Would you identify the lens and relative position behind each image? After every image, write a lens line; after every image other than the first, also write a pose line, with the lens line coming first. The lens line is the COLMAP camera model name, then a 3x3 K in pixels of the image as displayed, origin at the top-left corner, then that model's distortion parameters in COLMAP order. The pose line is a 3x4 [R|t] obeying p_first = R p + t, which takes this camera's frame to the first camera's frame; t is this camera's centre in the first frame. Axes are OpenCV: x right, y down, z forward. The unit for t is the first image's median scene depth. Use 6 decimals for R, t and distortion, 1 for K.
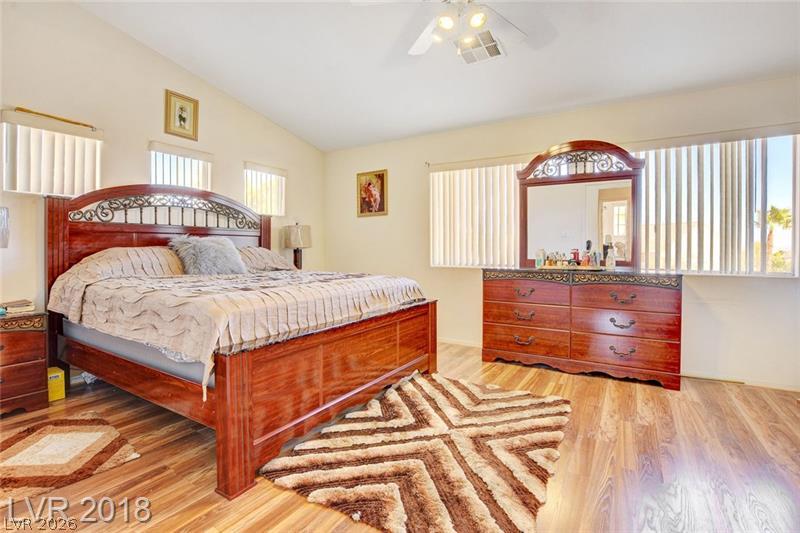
lens RADIAL K [[376.2, 0, 411.4], [0, 376.2, 252.1], [0, 0, 1]] dist [-0.055235, 0.015632]
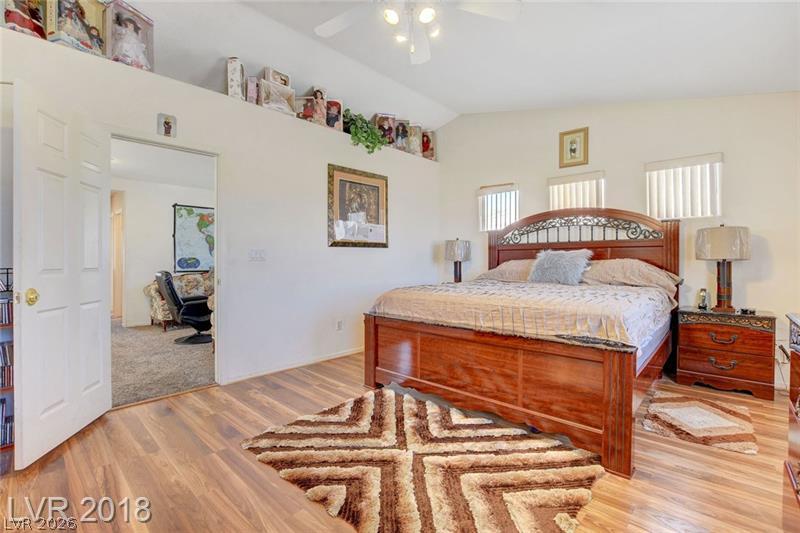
lens RADIAL K [[365.3, 0, 401.6], [0, 365.3, 263.0], [0, 0, 1]] dist [-0.055808, 0.014413]
pose [[-0.218779, 0.002456, -0.975771, 0.648625], [-0.006895, 0.999968, 0.004063, -0.003765], [0.975750, 0.007617, -0.218755, 0.753465]]
